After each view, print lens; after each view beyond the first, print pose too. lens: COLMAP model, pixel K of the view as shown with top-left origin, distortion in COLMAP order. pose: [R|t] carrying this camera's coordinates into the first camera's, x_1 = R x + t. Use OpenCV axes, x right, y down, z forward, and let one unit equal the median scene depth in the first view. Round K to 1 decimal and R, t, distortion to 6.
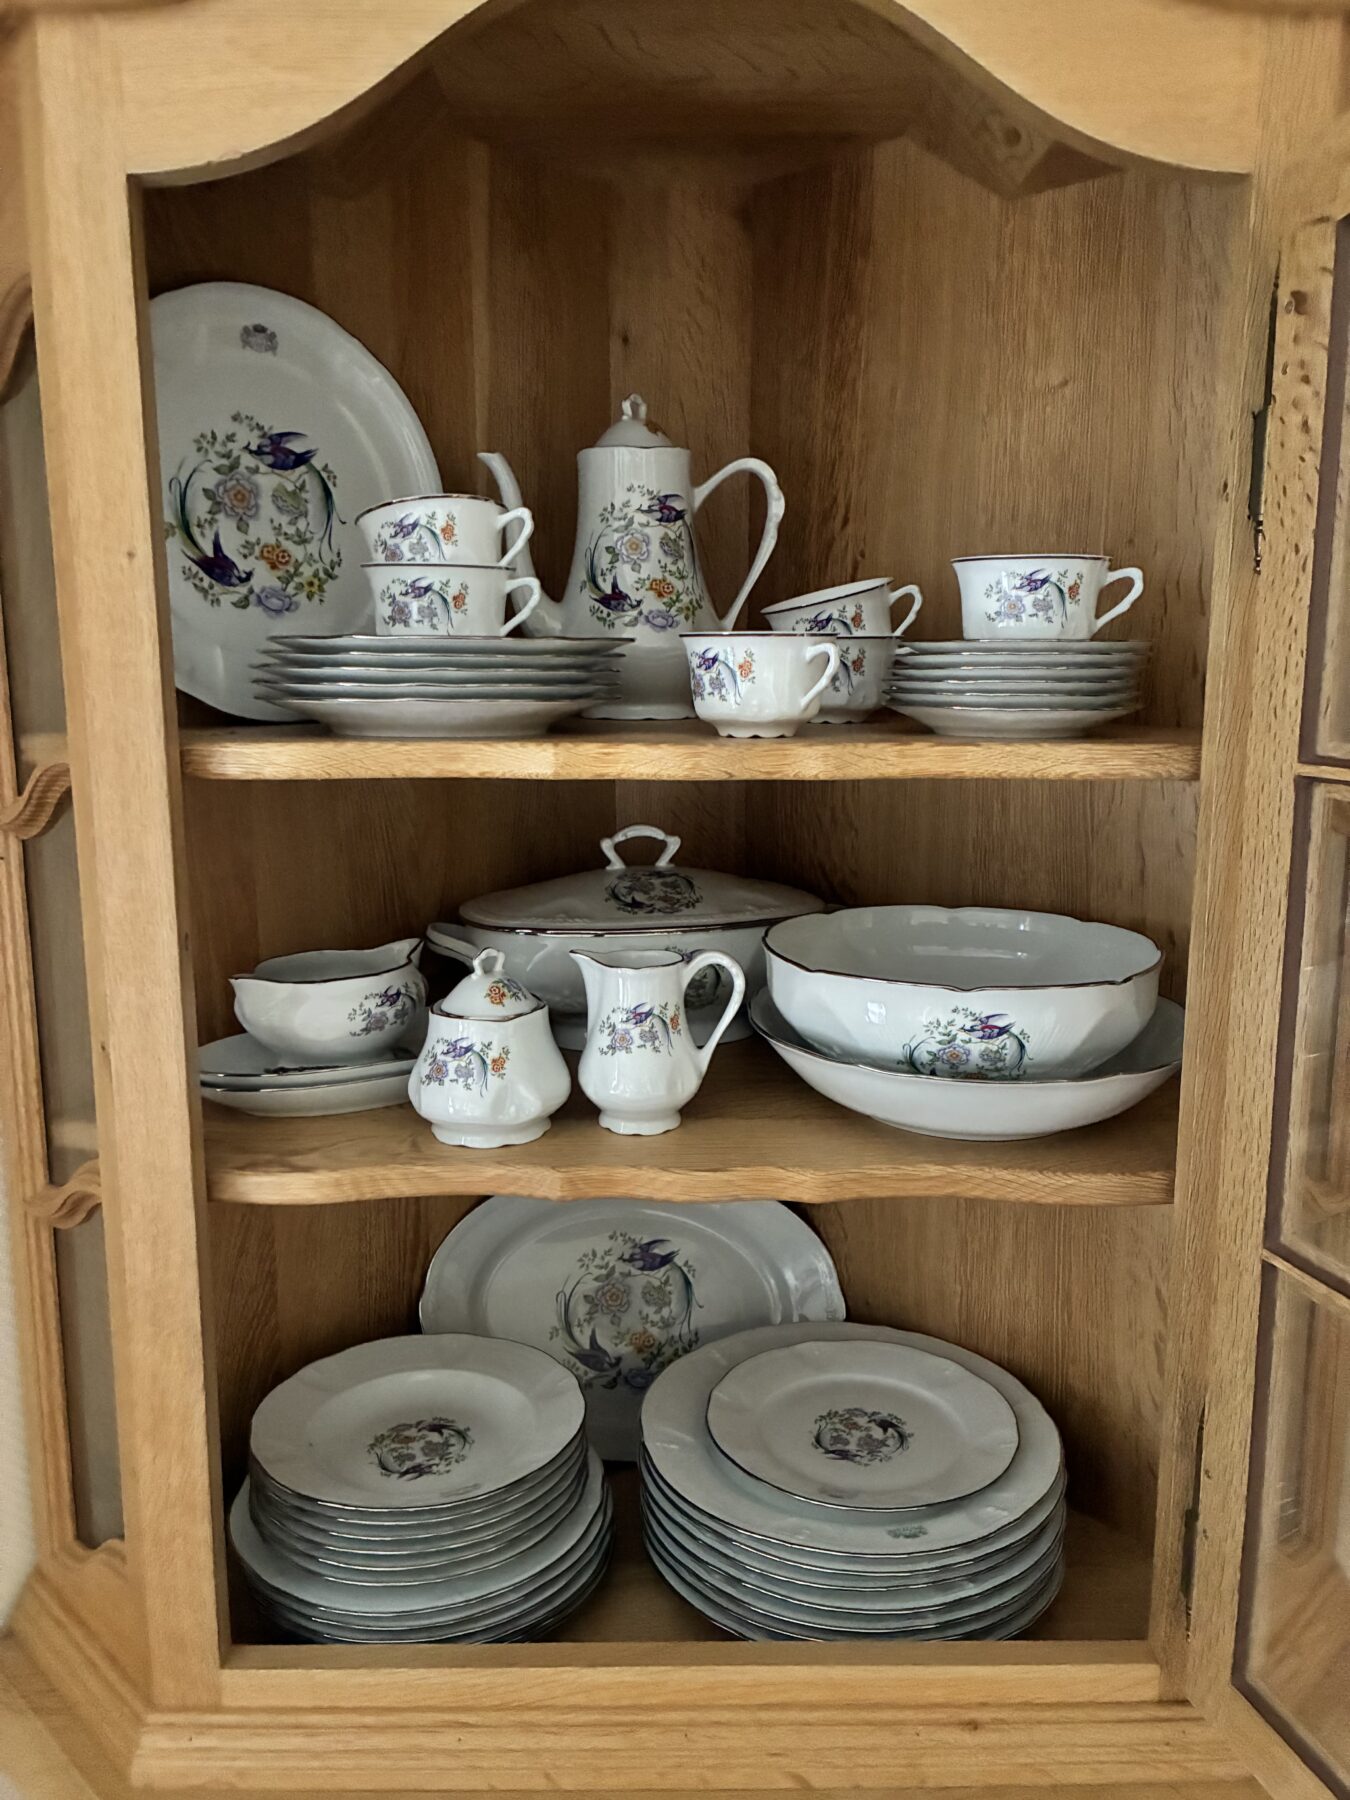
lens RADIAL K [[1366.2, 0, 671.6], [0, 1366.2, 880.7], [0, 0, 1]] dist [0.039174, -0.038912]
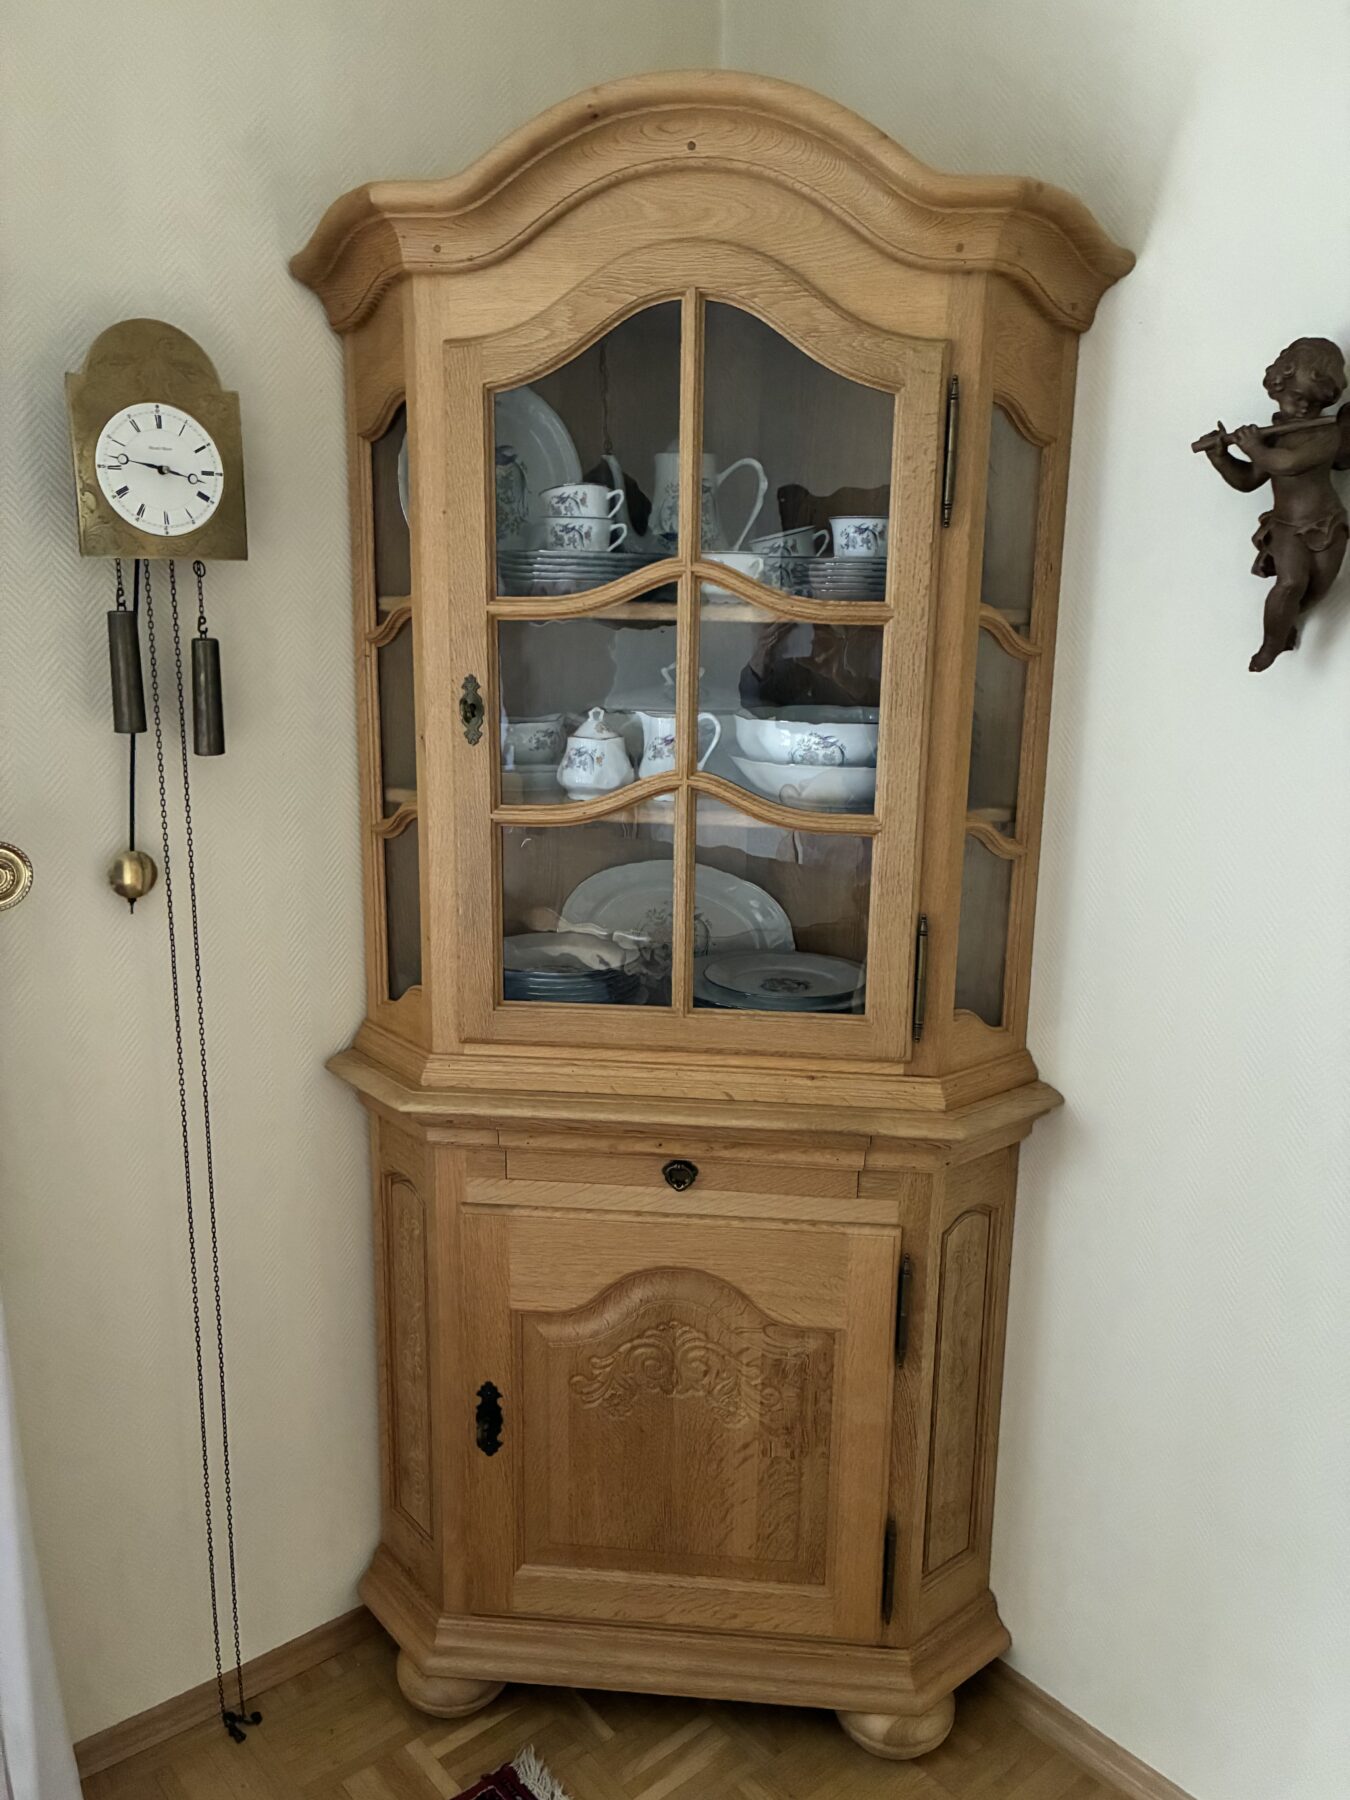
lens RADIAL K [[1366.2, 0, 670.6], [0, 1366.2, 886.9], [0, 0, 1]] dist [0.039174, -0.038912]
pose [[0.994557, 0.039284, -0.096503, 0.192264], [-0.034441, 0.998087, 0.051346, 0.218316], [0.098335, -0.047743, 0.994007, -1.081388]]
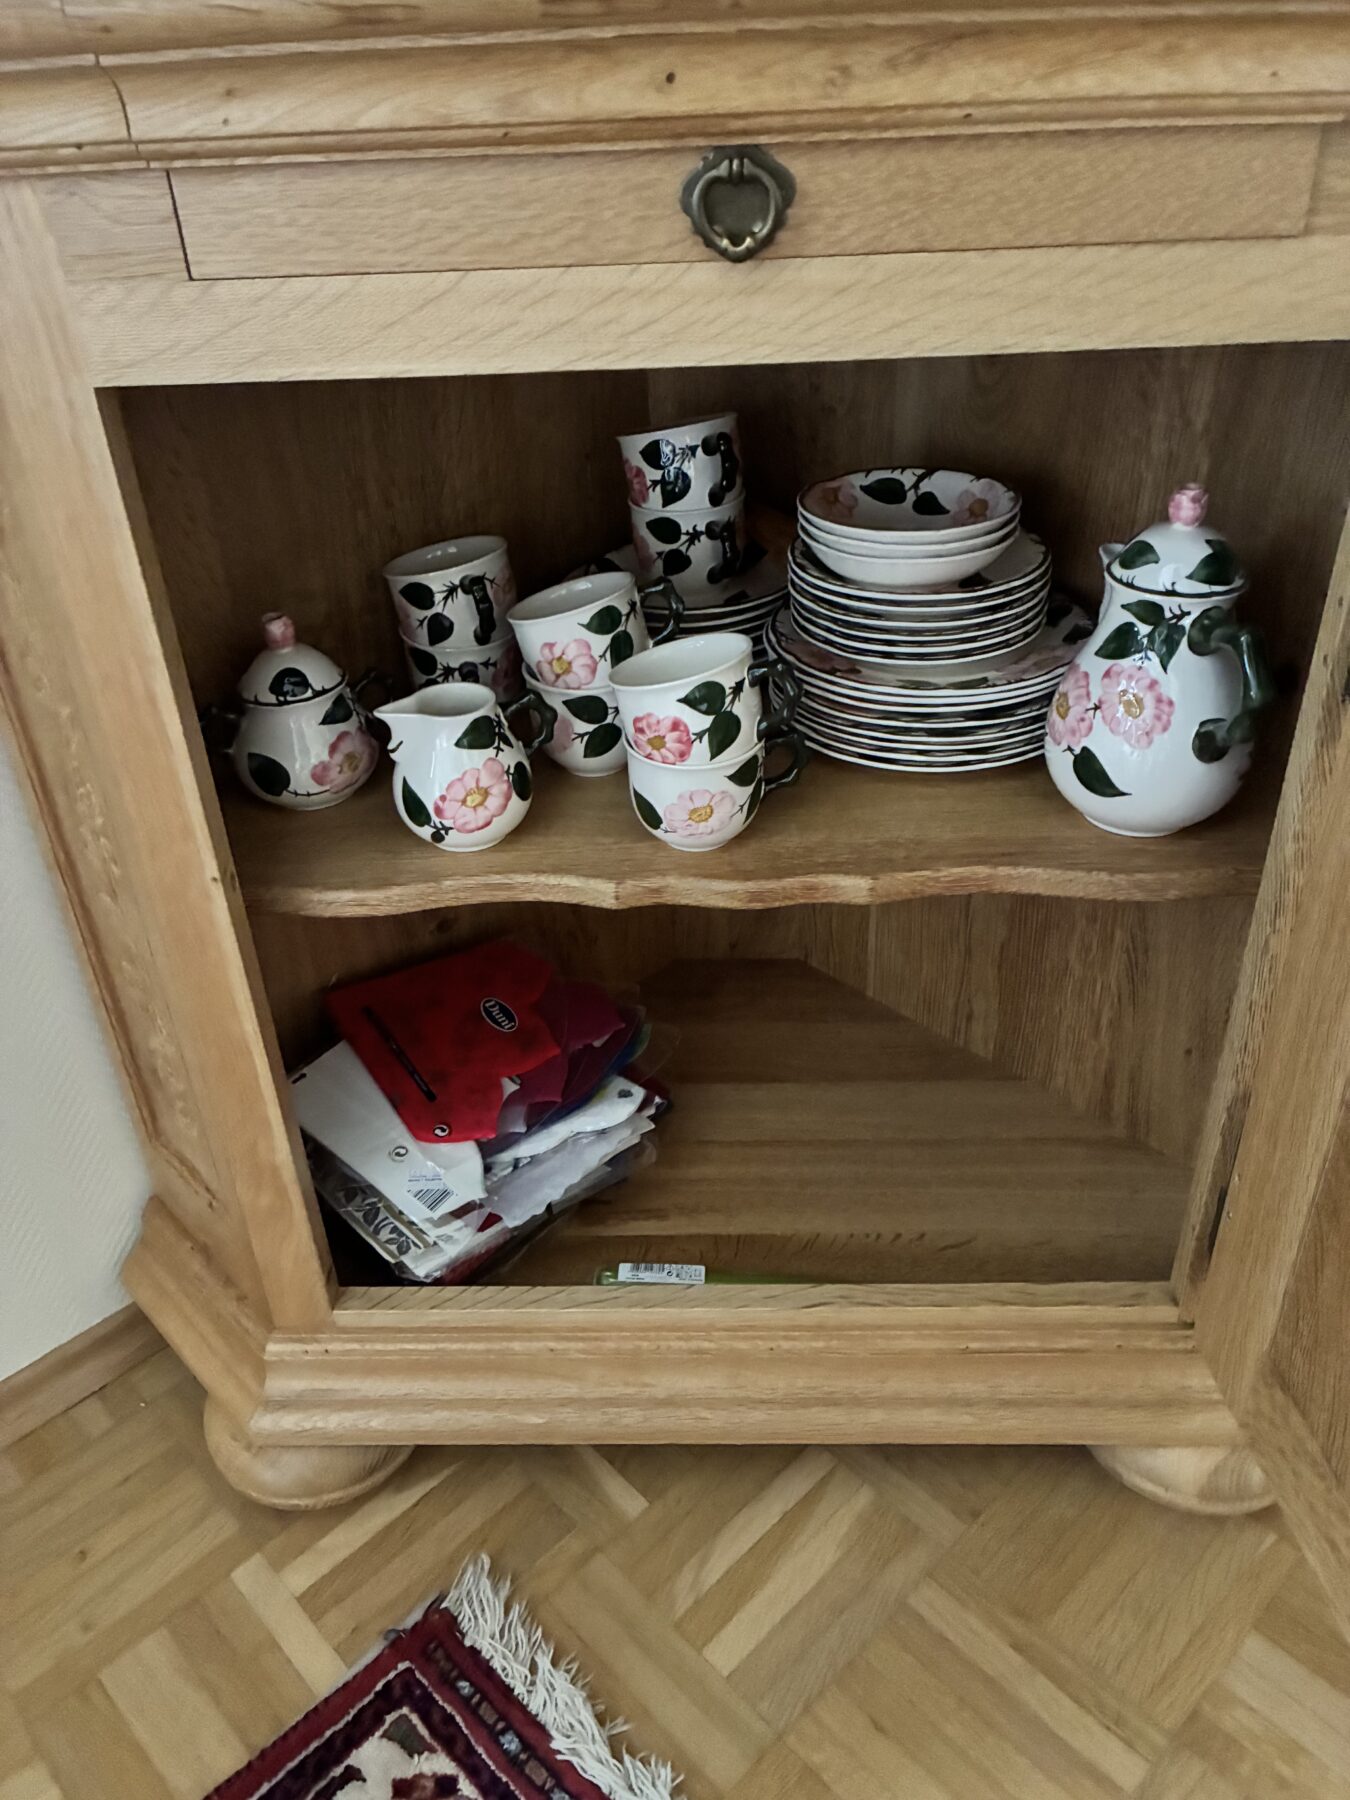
lens RADIAL K [[1366.2, 0, 669.4], [0, 1366.2, 885.6], [0, 0, 1]] dist [0.039174, -0.038912]
pose [[0.998746, -0.012579, -0.048452, 0.013043], [0.030584, 0.919584, 0.391702, 0.817751], [0.039629, -0.392693, 0.918815, 0.279667]]
